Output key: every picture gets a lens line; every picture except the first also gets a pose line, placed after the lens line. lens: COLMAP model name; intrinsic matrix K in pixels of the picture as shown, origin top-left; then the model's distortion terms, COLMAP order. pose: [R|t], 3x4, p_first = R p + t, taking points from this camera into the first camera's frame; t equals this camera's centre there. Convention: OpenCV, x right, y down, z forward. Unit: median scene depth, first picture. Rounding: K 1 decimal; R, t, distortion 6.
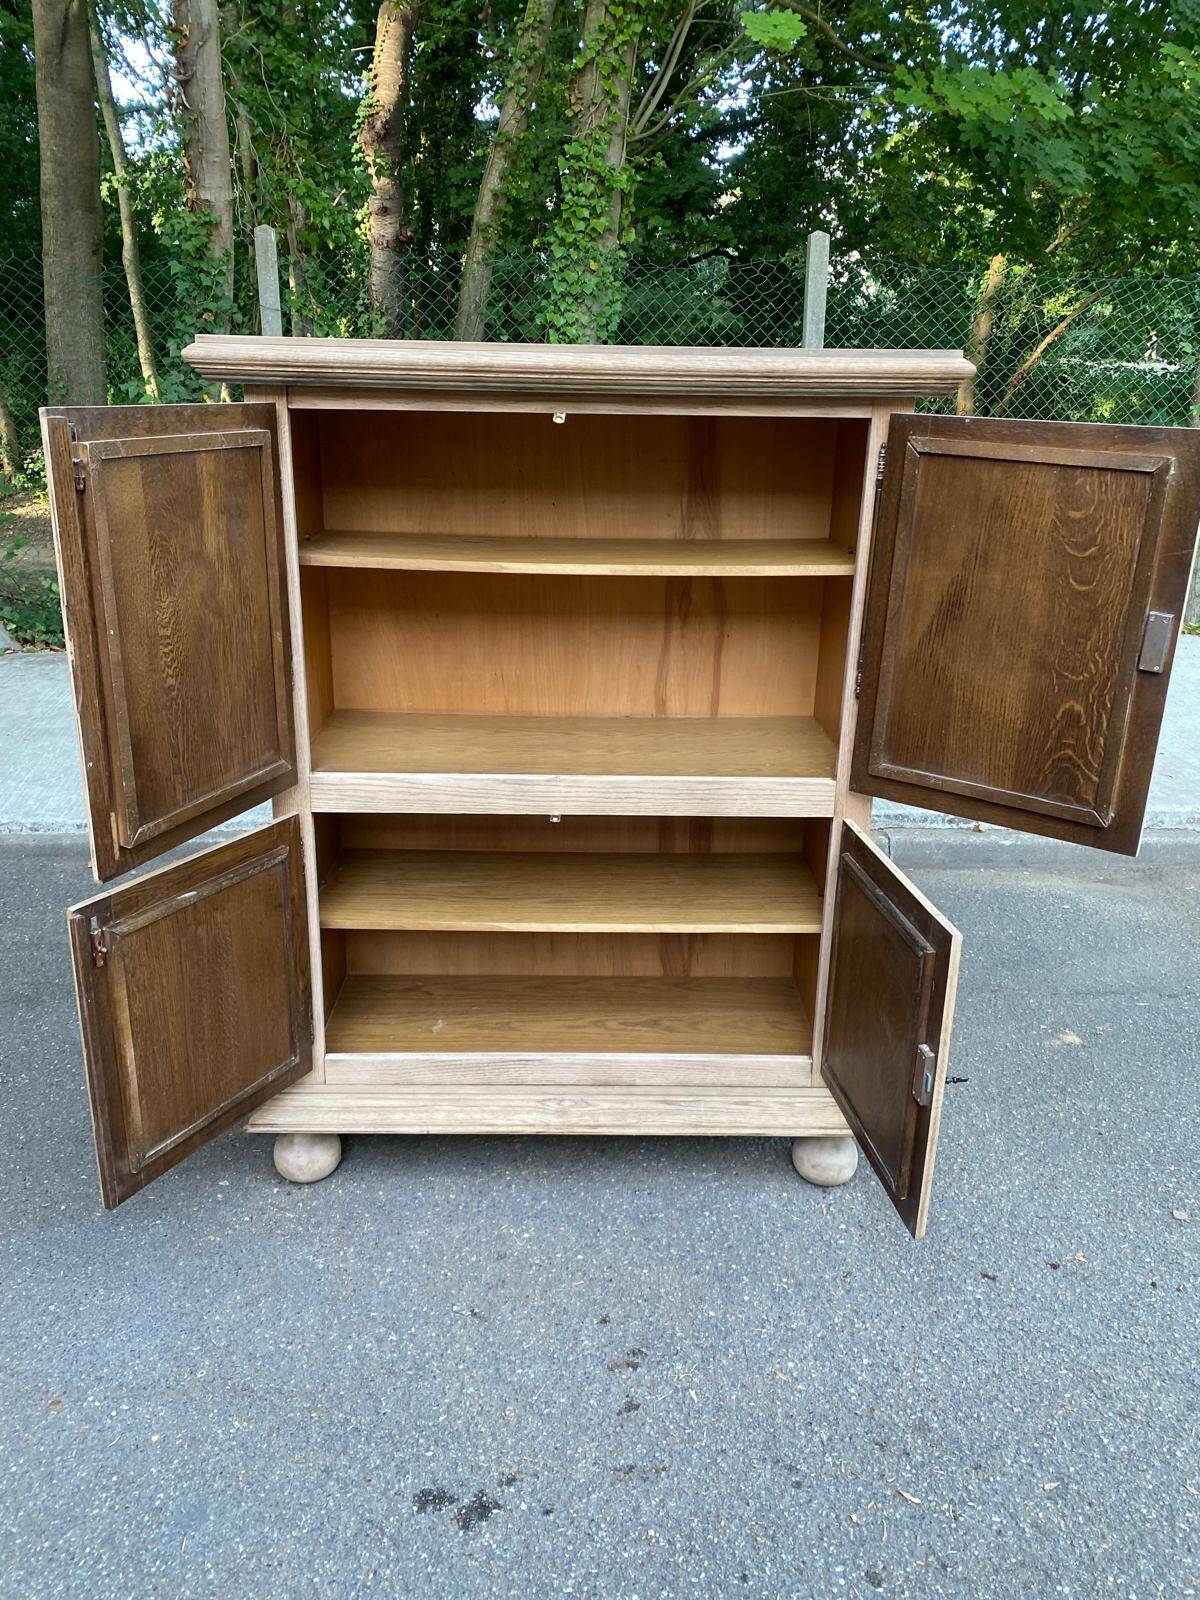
lens RADIAL K [[1231.9, 0, 596.3], [0, 1231.9, 783.3], [0, 0, 1]] dist [0.015718, -0.019344]
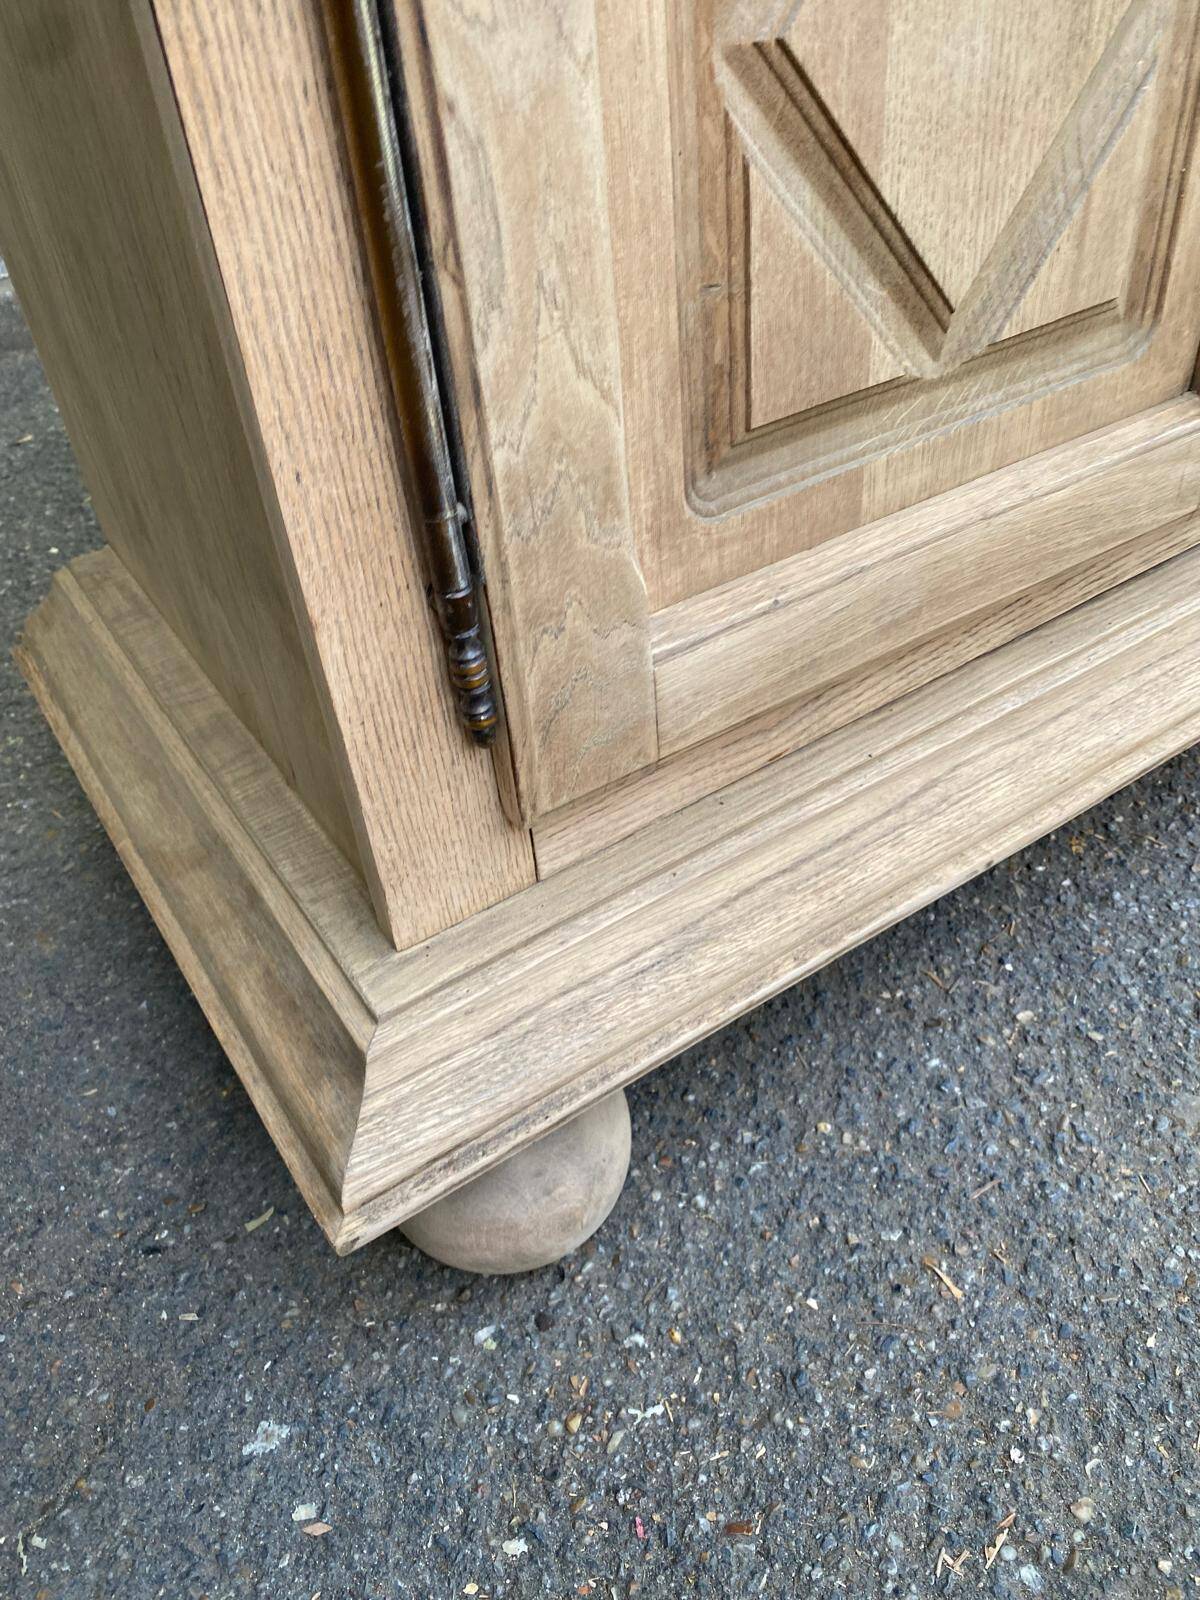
lens RADIAL K [[1231.9, 0, 611.4], [0, 1231.9, 772.6], [0, 0, 1]] dist [0.015718, -0.019344]
pose [[0.836015, -0.403675, 0.371653, -0.282858], [0.256792, 0.886410, 0.385143, 0.140856], [-0.484909, -0.226548, 0.844712, 0.799743]]
